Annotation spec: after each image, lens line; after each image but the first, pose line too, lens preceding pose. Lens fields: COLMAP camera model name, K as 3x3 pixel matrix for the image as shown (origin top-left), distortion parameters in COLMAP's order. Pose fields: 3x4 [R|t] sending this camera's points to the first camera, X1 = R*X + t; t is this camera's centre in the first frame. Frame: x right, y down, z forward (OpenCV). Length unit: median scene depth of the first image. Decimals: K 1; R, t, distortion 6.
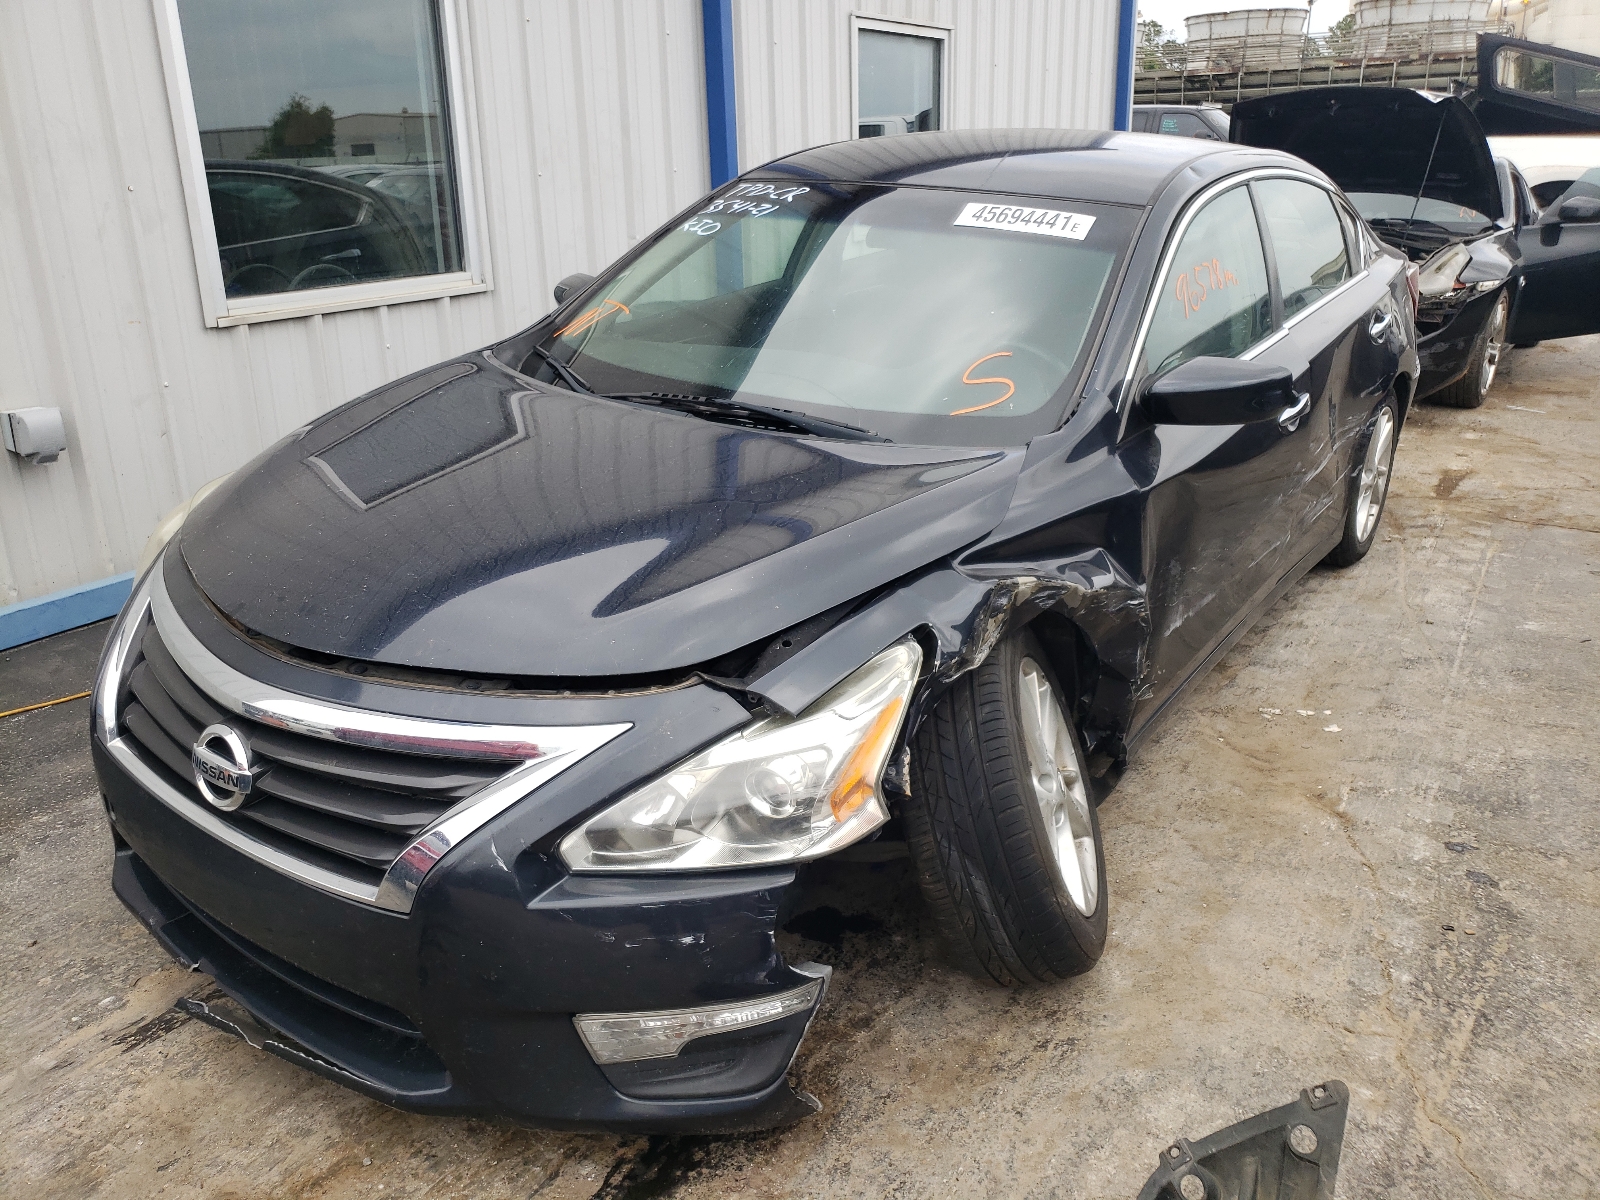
lens RADIAL K [[1252.5, 0, 802.1], [0, 1252.5, 605.1], [0, 0, 1]] dist [0.009973, -0.019508]
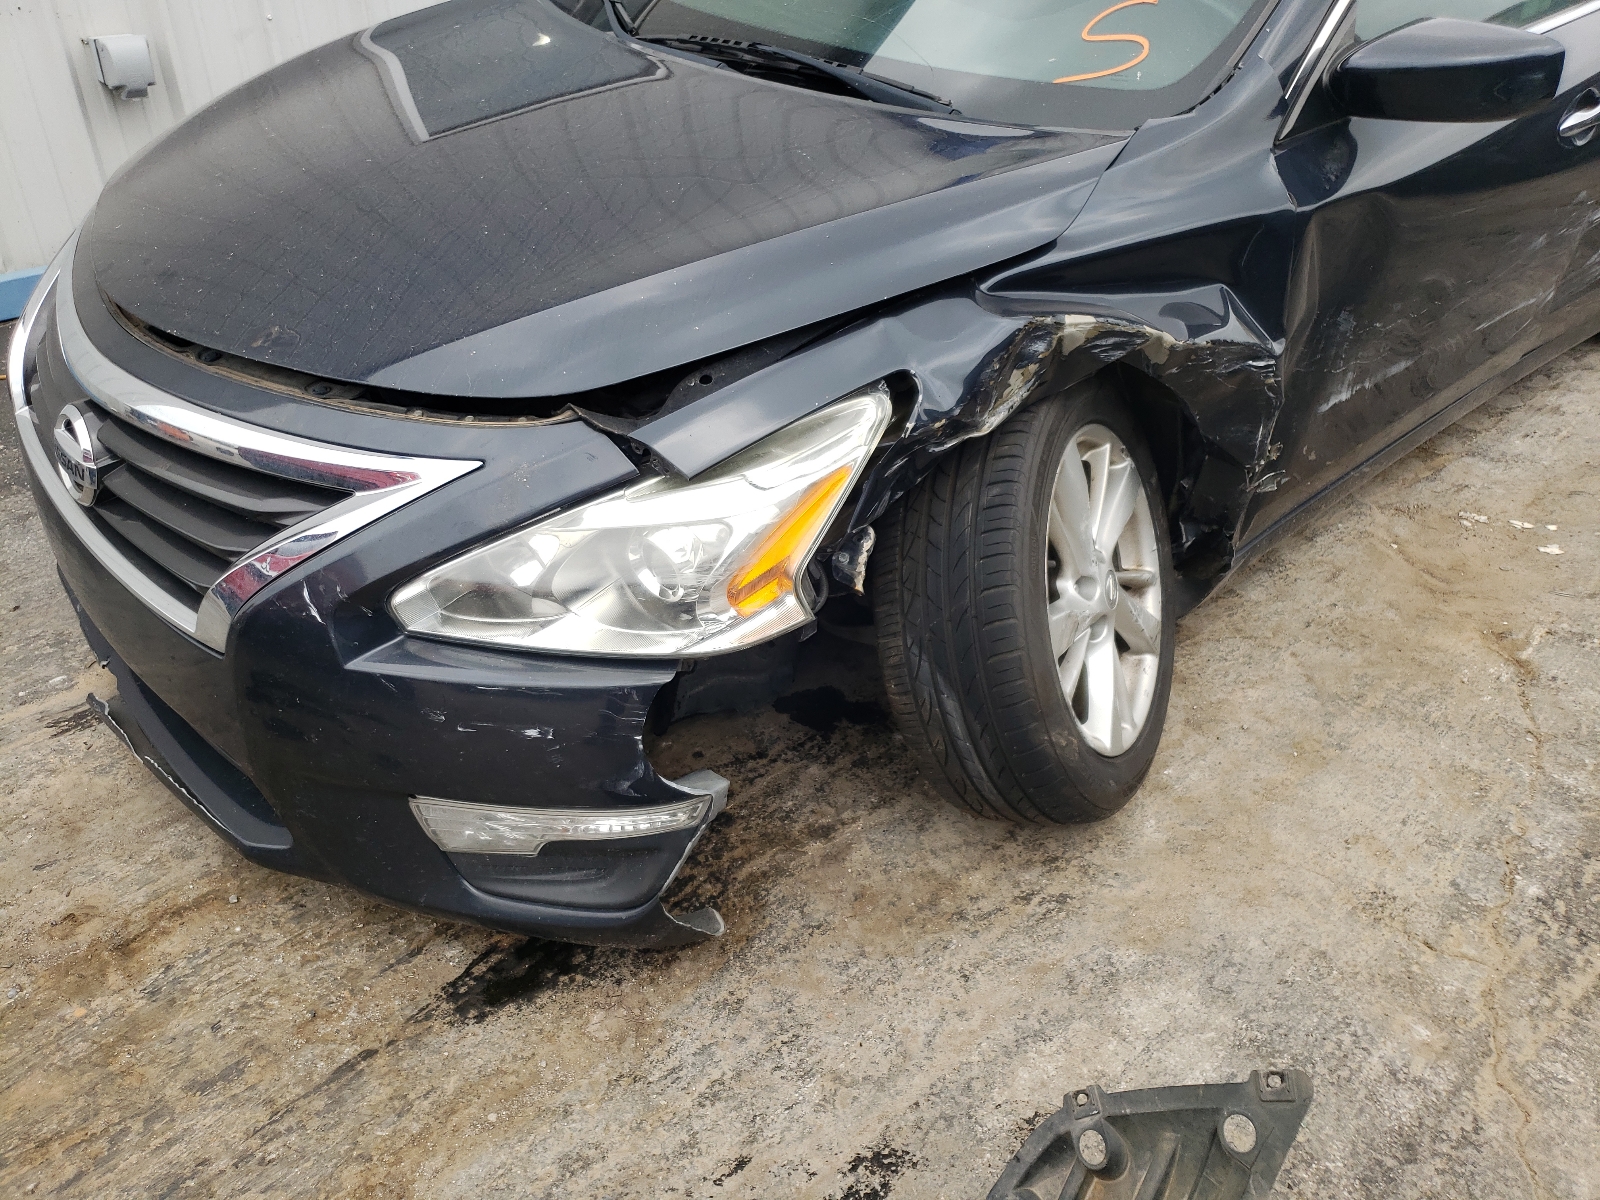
lens RADIAL K [[1252.5, 0, 804.5], [0, 1252.5, 602.3], [0, 0, 1]] dist [0.009973, -0.019508]
pose [[0.974006, 0.134493, -0.182276, 0.184718], [-0.089505, 0.967687, 0.235734, -0.019931], [0.208091, -0.213291, 0.954571, 0.235846]]
